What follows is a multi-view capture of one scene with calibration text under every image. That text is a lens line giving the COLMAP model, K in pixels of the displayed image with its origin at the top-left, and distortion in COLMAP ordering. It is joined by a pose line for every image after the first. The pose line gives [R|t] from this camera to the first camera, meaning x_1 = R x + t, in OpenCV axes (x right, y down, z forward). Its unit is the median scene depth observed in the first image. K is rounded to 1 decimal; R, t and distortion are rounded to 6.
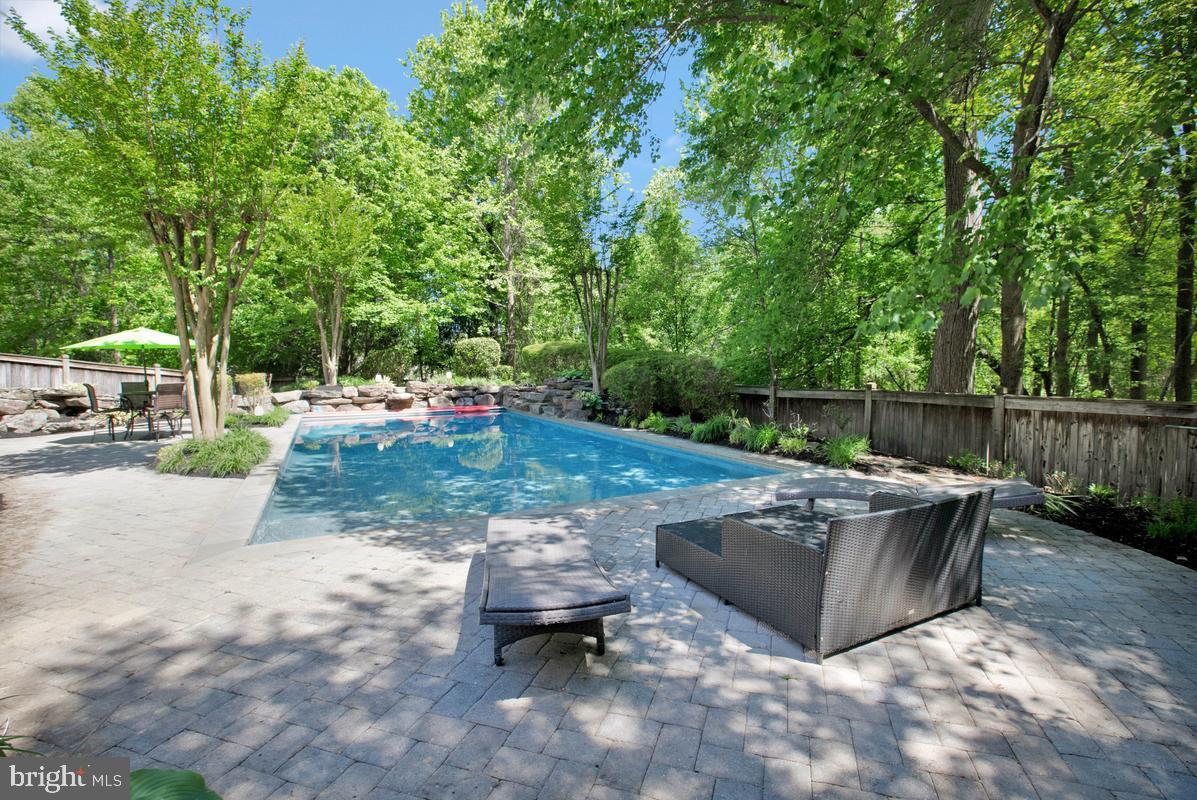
lens RADIAL K [[560.5, 0, 599.9], [0, 560.5, 392.4], [0, 0, 1]] dist [-0.020307, 0.000378]
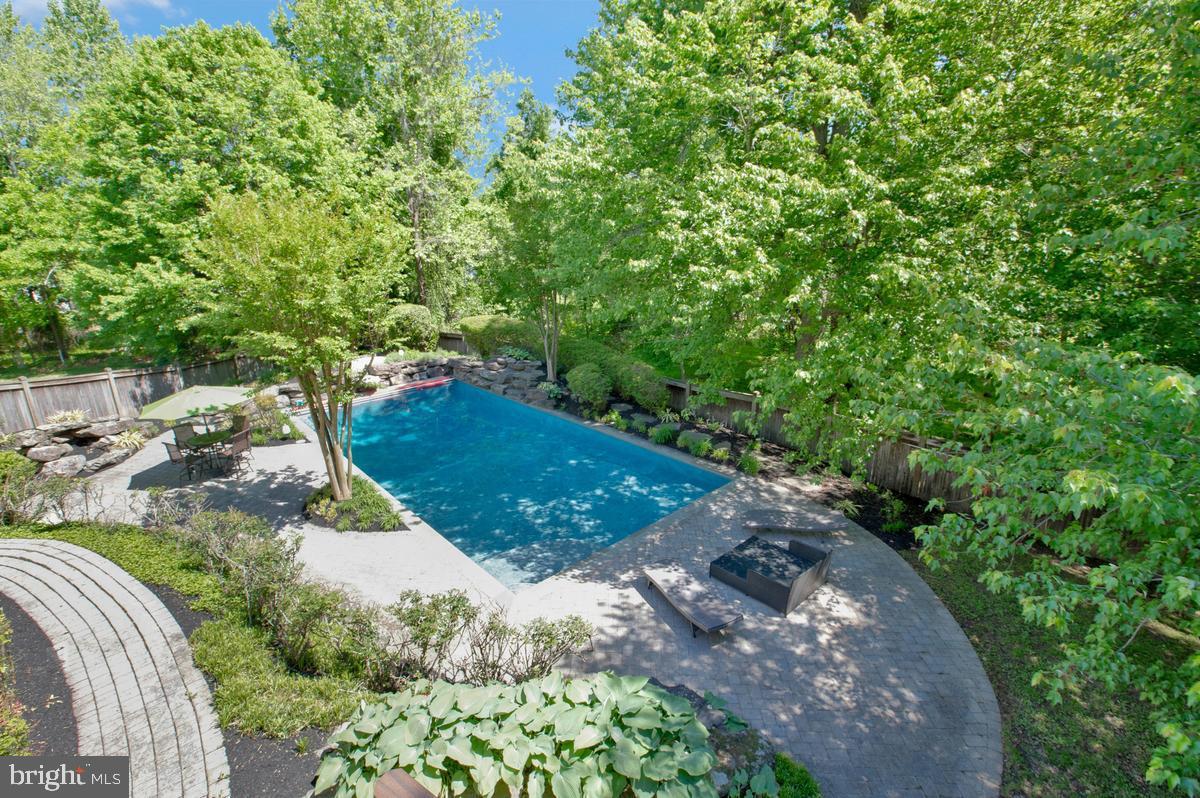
lens RADIAL K [[561.9, 0, 598.0], [0, 561.9, 400.5], [0, 0, 1]] dist [-0.020307, 0.000378]
pose [[0.961026, -0.087157, 0.262358, -0.271680], [0.019869, 0.968325, 0.248902, -0.299452], [-0.275741, -0.233989, 0.932317, -0.273780]]
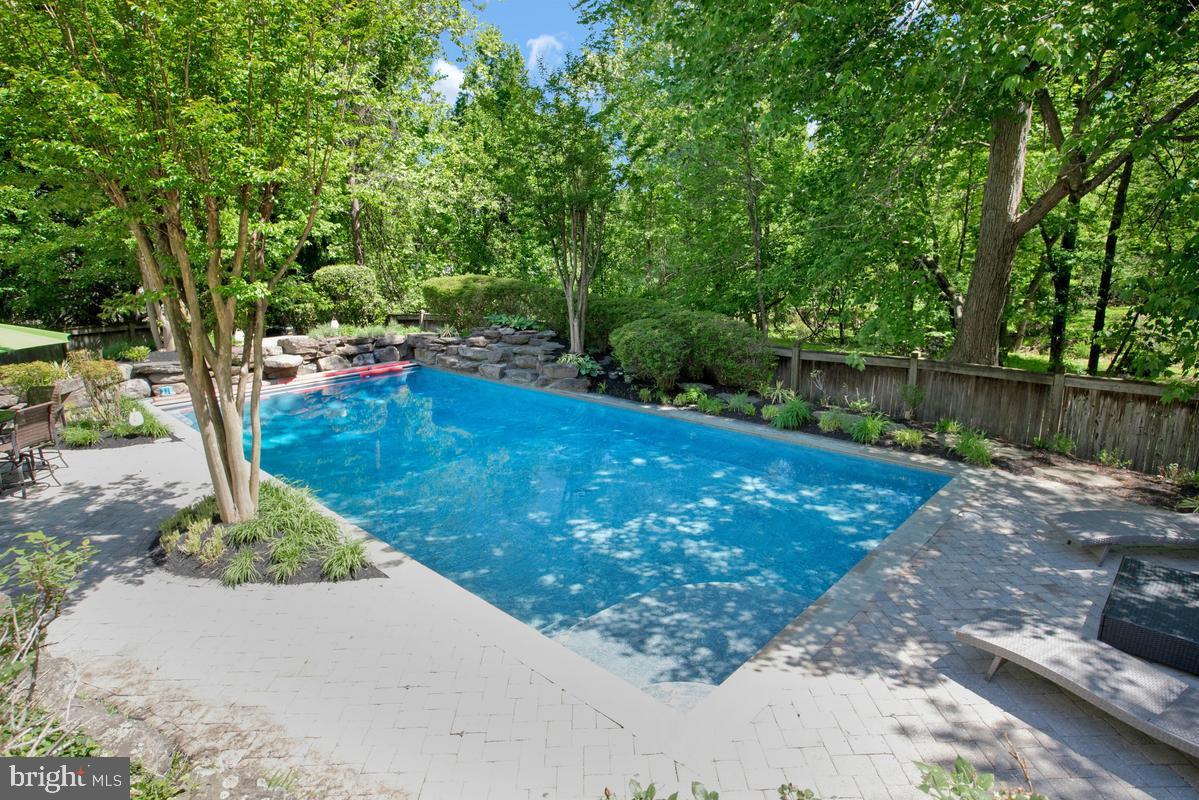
lens RADIAL K [[656.7, 0, 603.8], [0, 656.7, 394.3], [0, 0, 1]] dist [-0.002918, 0.007029]
pose [[0.935587, -0.079476, 0.344036, -0.342698], [0.019524, 0.984493, 0.174333, -0.119212], [-0.352557, -0.156386, 0.922631, 0.067462]]
